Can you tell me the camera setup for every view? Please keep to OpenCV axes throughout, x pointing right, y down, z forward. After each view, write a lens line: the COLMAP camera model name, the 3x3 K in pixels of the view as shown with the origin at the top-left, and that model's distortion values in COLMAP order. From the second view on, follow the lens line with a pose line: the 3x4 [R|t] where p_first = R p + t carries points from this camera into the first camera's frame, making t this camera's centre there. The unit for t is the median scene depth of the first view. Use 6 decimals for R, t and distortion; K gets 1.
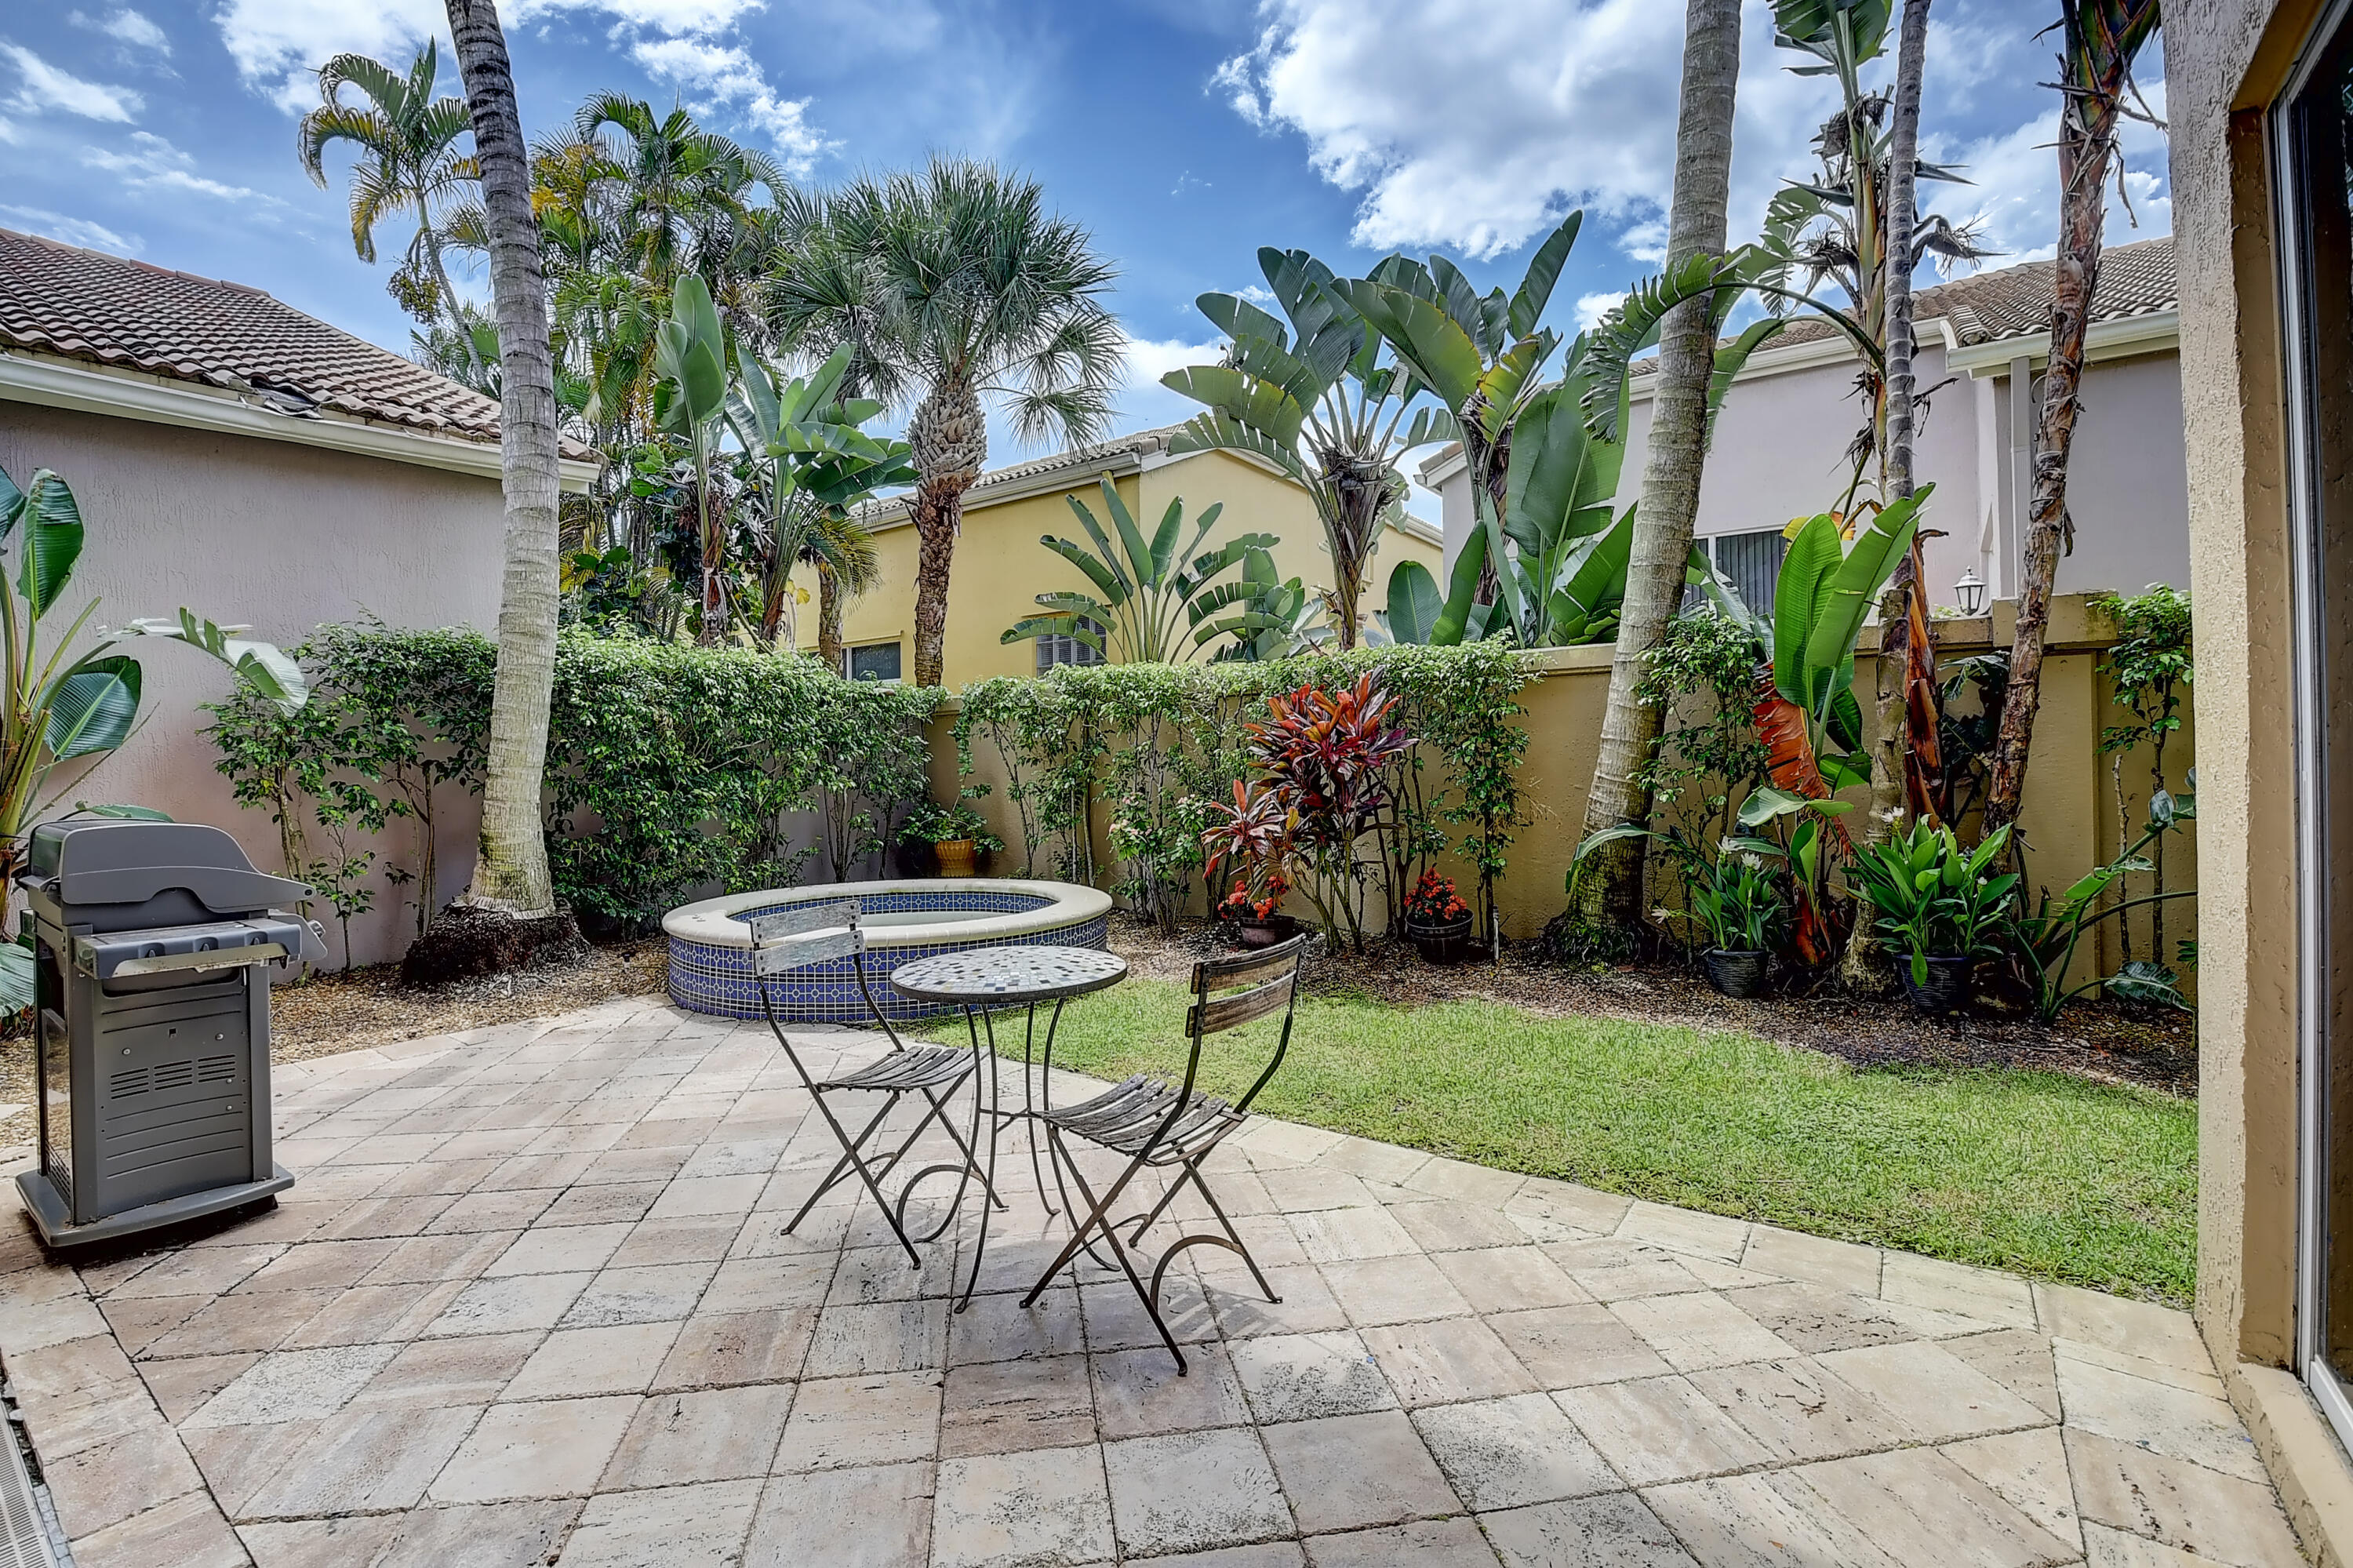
lens RADIAL K [[1031.4, 0, 1168.9], [0, 1031.4, 759.0], [0, 0, 1]] dist [0.038572, -0.052242]
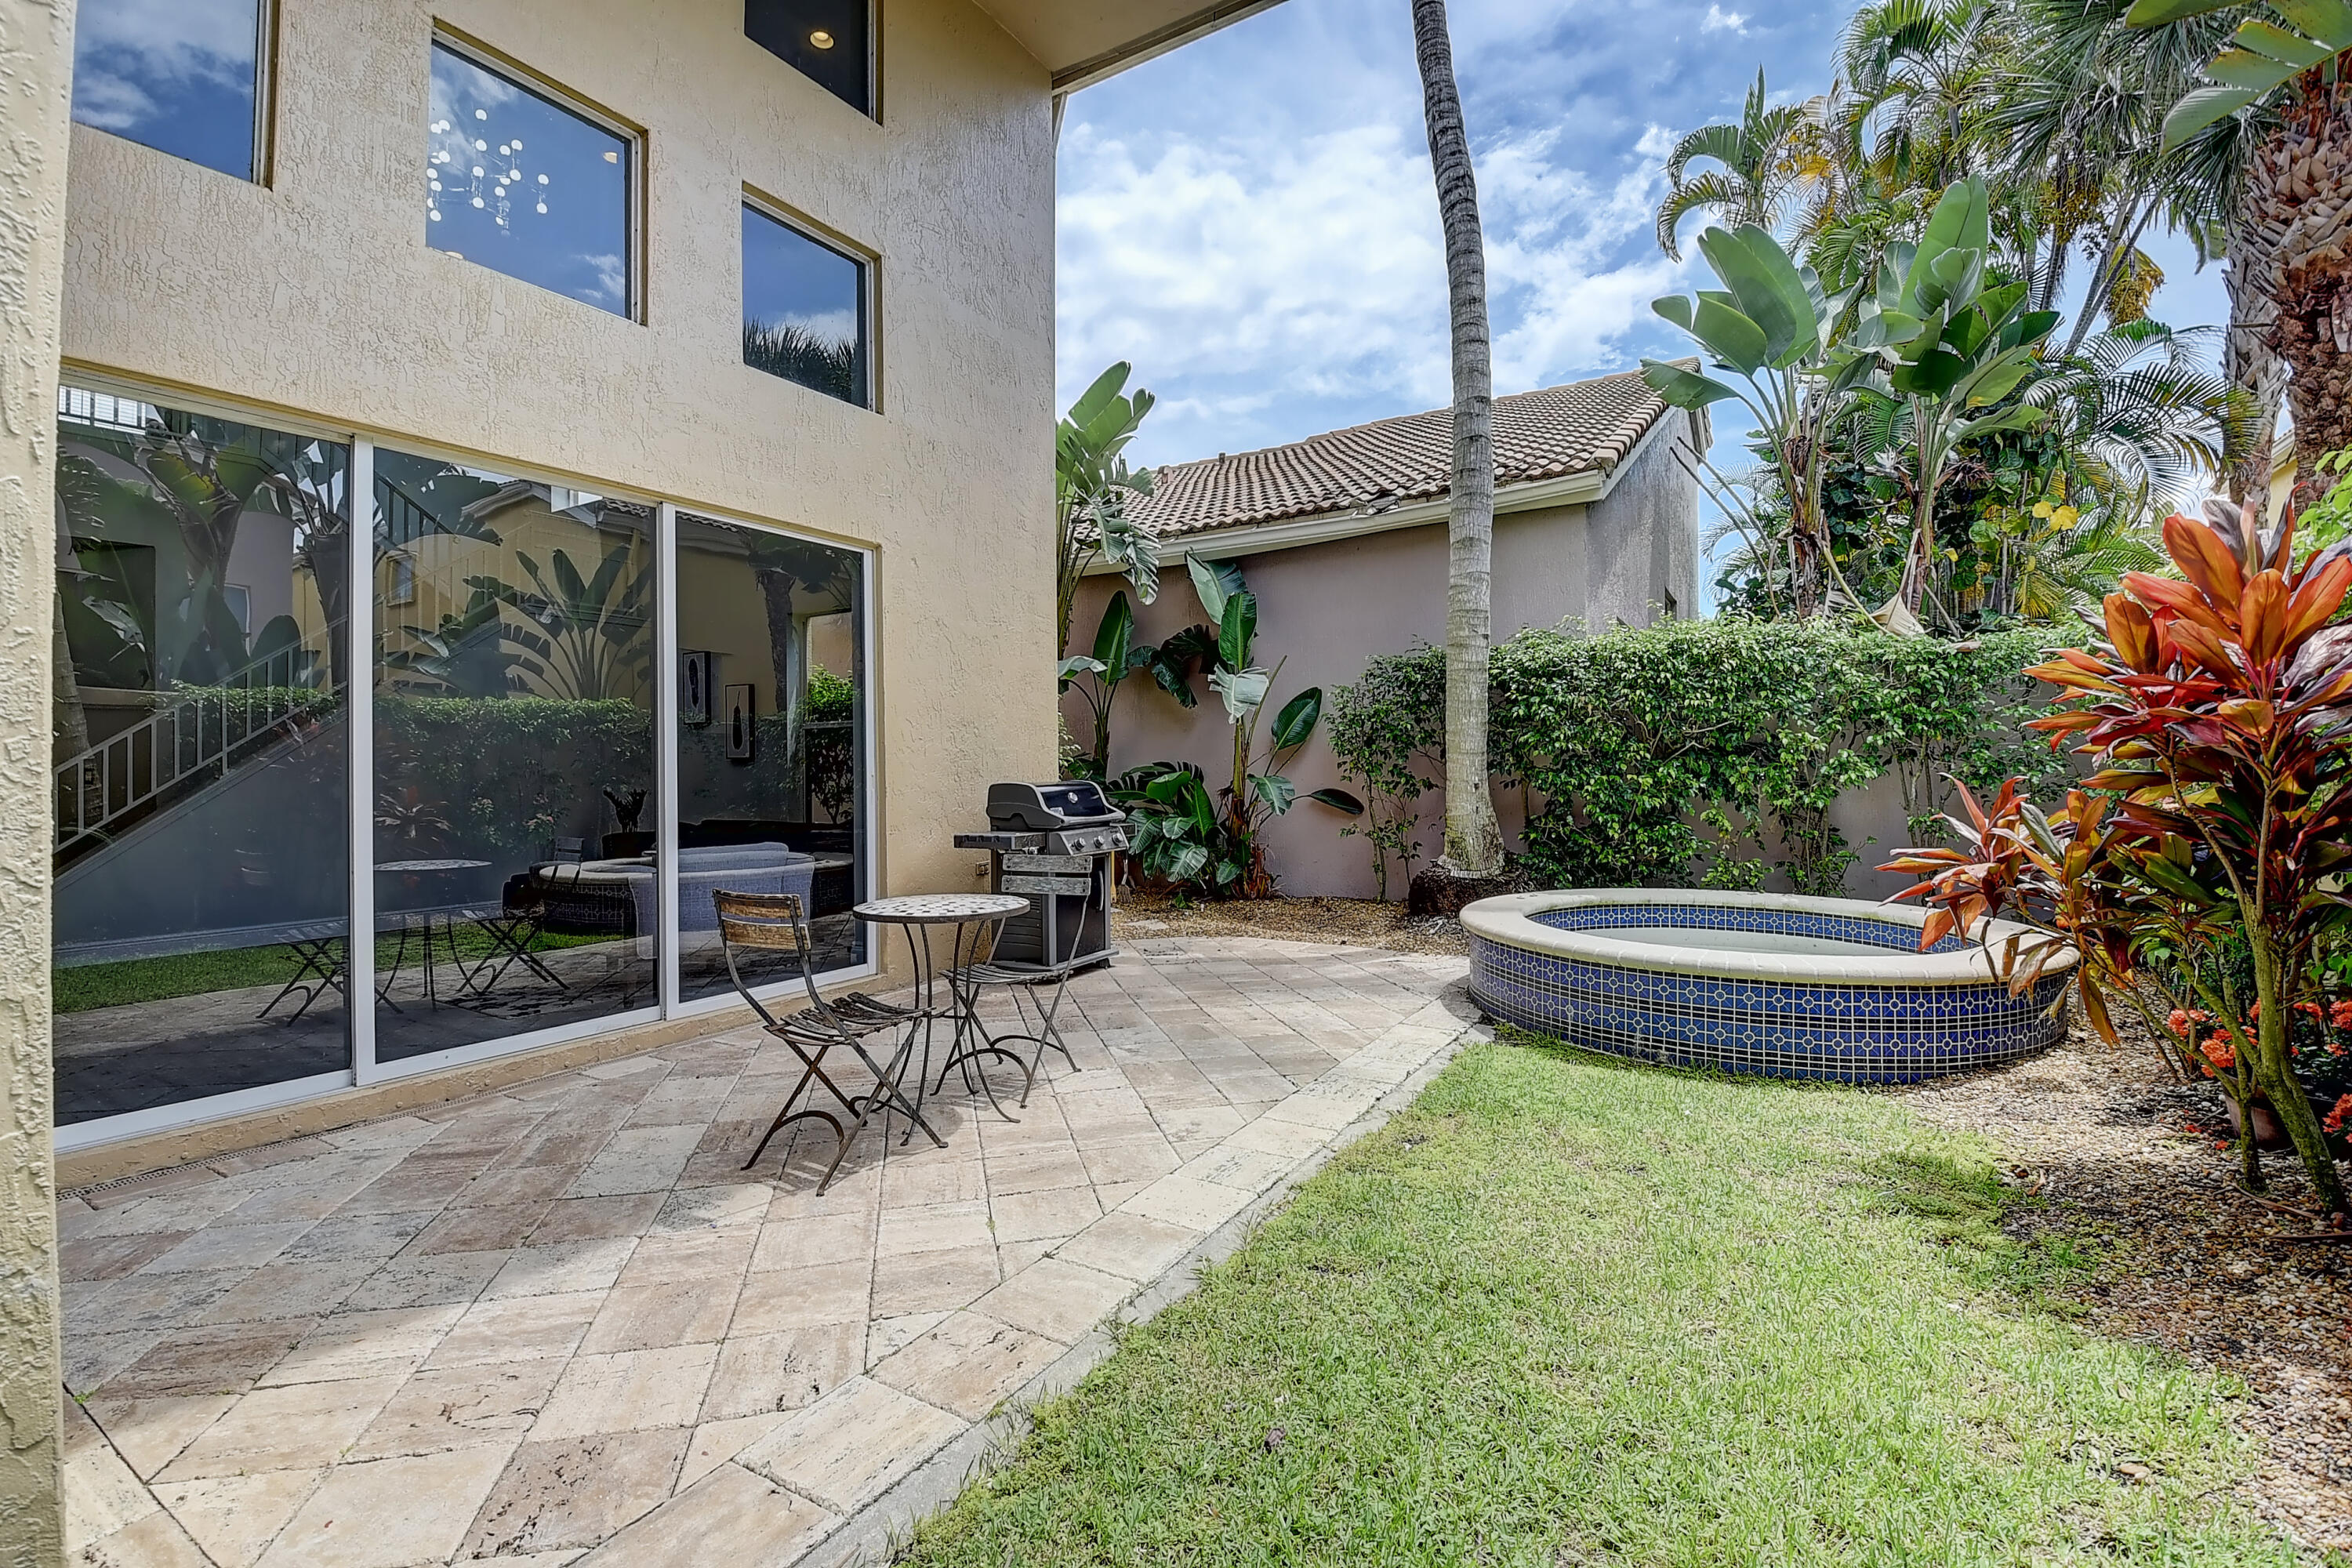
lens RADIAL K [[1031.0, 0, 1168.4], [0, 1031.0, 759.0], [0, 0, 1]] dist [0.038572, -0.052242]
pose [[0.073851, -0.005378, -0.997255, 0.589758], [0.021139, 0.999769, -0.003826, 0.012041], [0.997045, -0.020799, 0.073947, 0.579528]]
